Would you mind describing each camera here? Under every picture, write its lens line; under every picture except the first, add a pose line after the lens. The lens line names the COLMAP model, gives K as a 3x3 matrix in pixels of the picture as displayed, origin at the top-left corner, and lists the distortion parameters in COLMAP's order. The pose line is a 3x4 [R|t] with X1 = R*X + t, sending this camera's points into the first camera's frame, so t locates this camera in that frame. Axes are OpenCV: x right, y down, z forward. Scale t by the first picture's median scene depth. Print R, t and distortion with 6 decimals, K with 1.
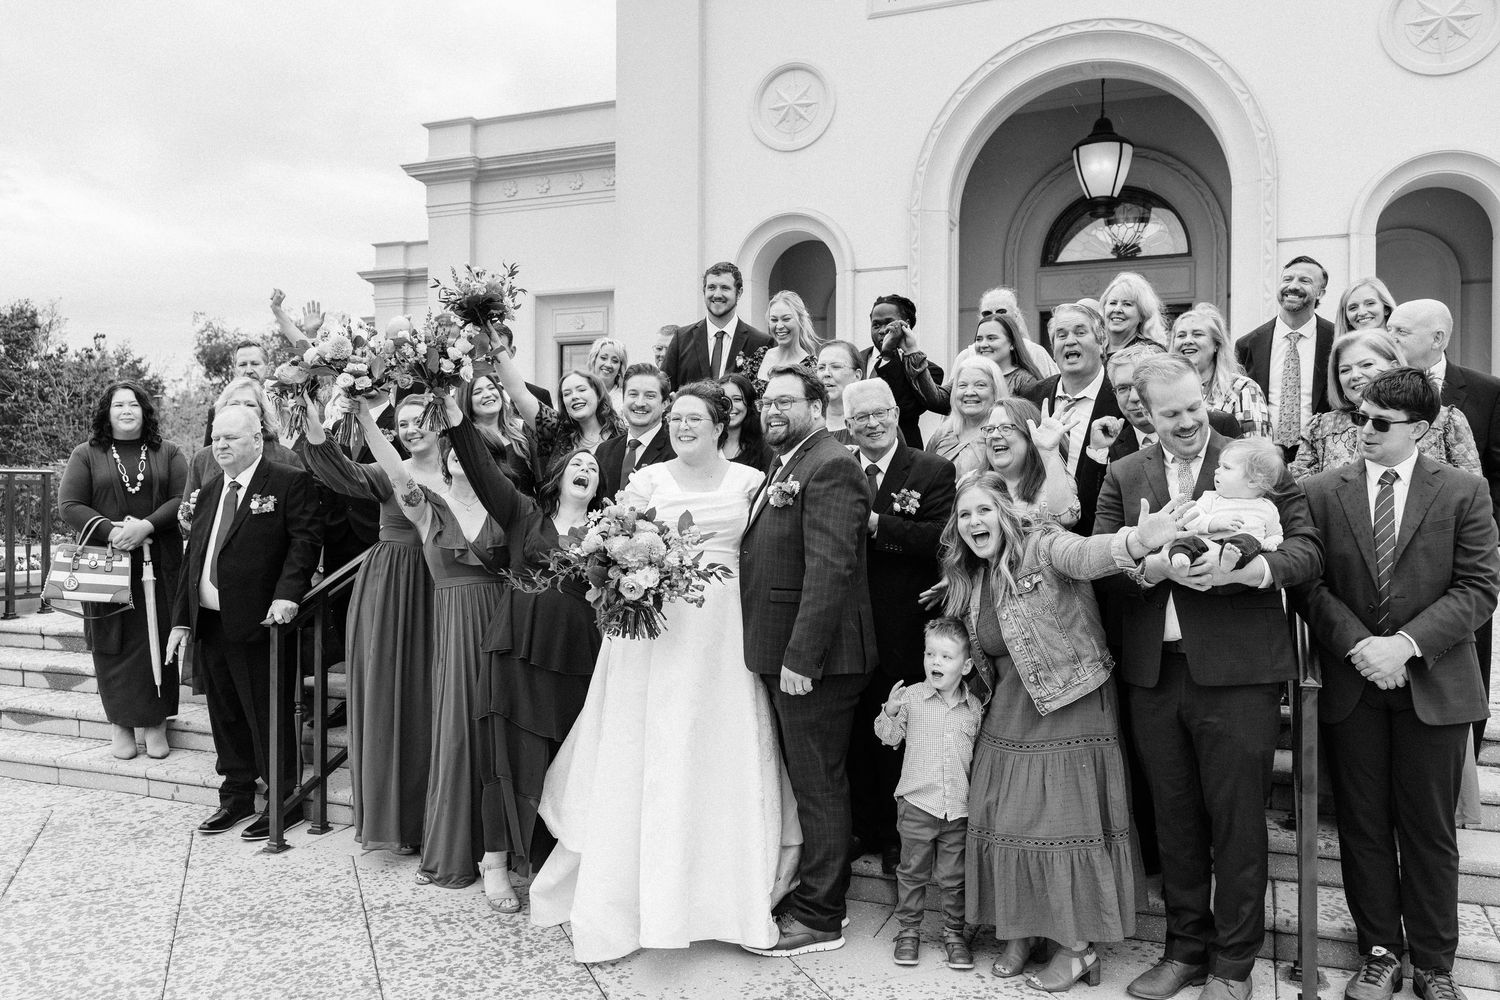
lens RADIAL K [[1083.9, 0, 753.2], [0, 1083.9, 505.6], [0, 0, 1]] dist [-0.027317, 0.009701]
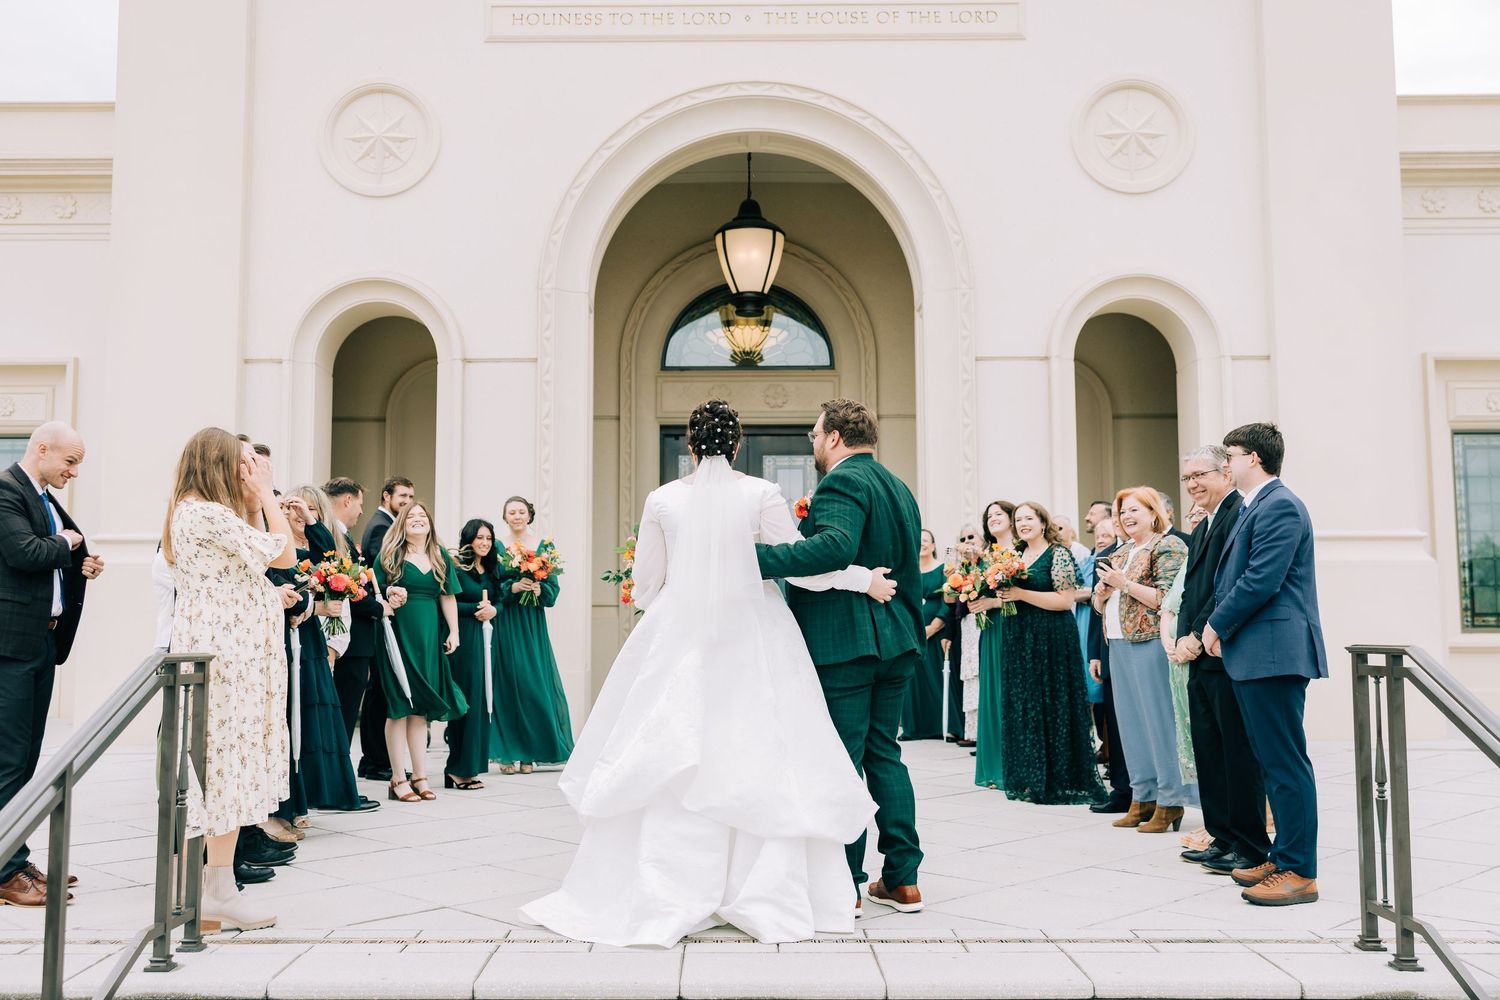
lens RADIAL K [[1341.1, 0, 712.1], [0, 1341.1, 542.4], [0, 0, 1]] dist [-0.023996, -0.038130]
pose [[0.928579, 0.018812, 0.370658, -0.112271], [0.012506, 0.996561, -0.081908, -0.013524], [-0.370924, 0.080694, 0.925151, 0.096331]]
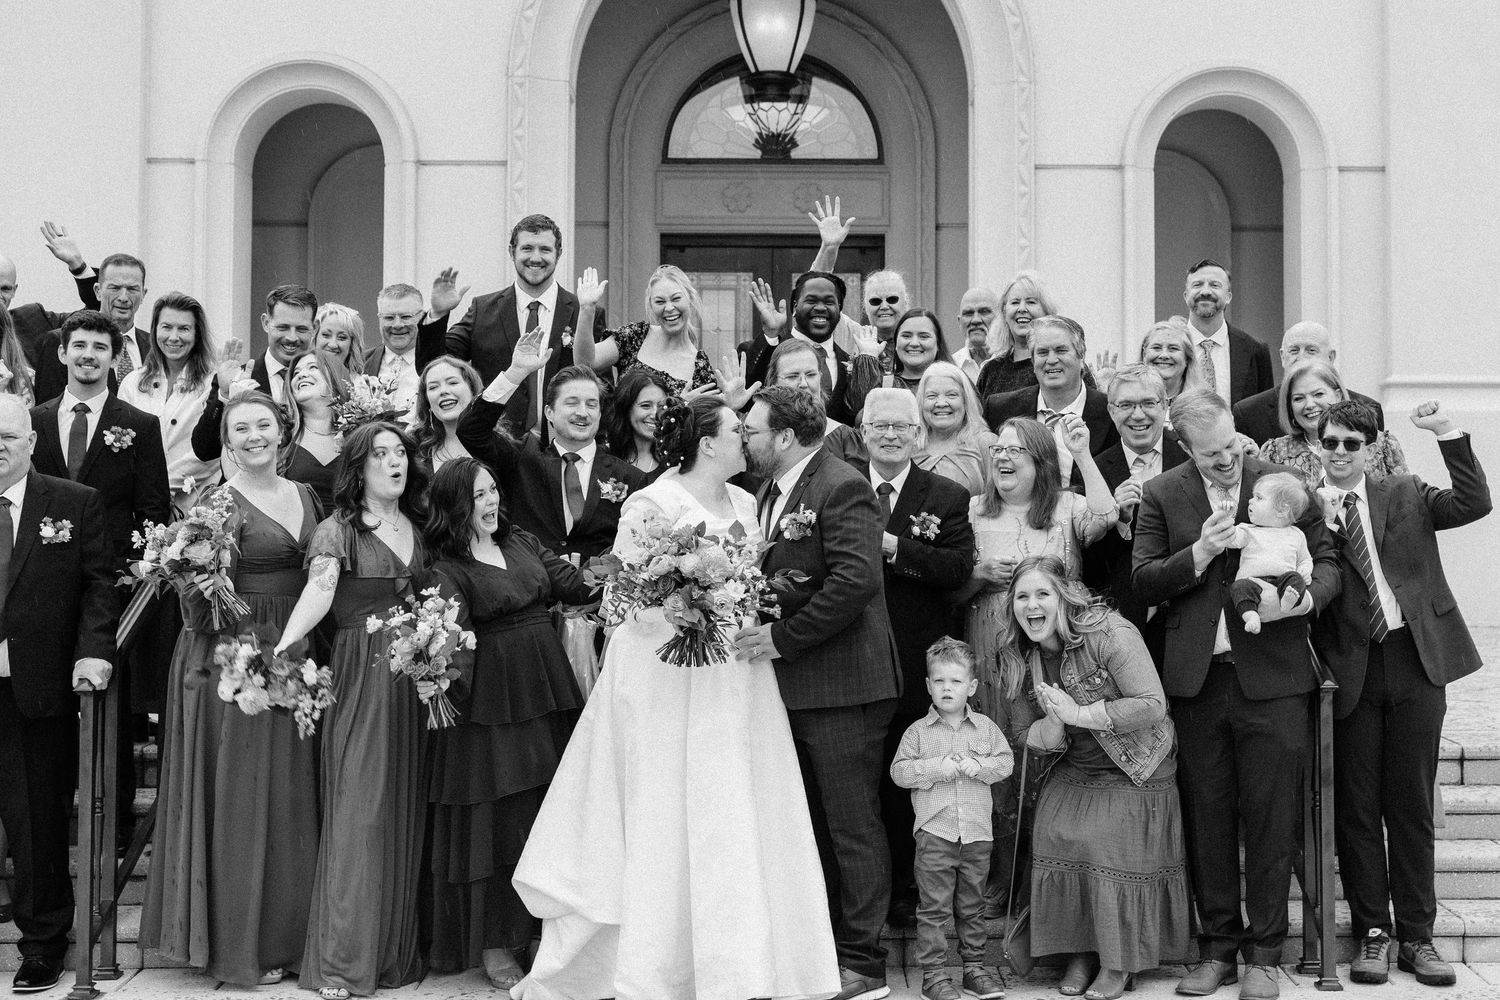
lens RADIAL K [[1993.2, 0, 788.7], [0, 1993.2, 451.1], [0, 0, 1]] dist [-0.024423, 0.000000]
pose [[0.921635, 0.011063, 0.387899, -0.189154], [0.006899, 0.998968, -0.044882, 0.002727], [-0.387996, 0.044041, 0.920608, -0.163705]]
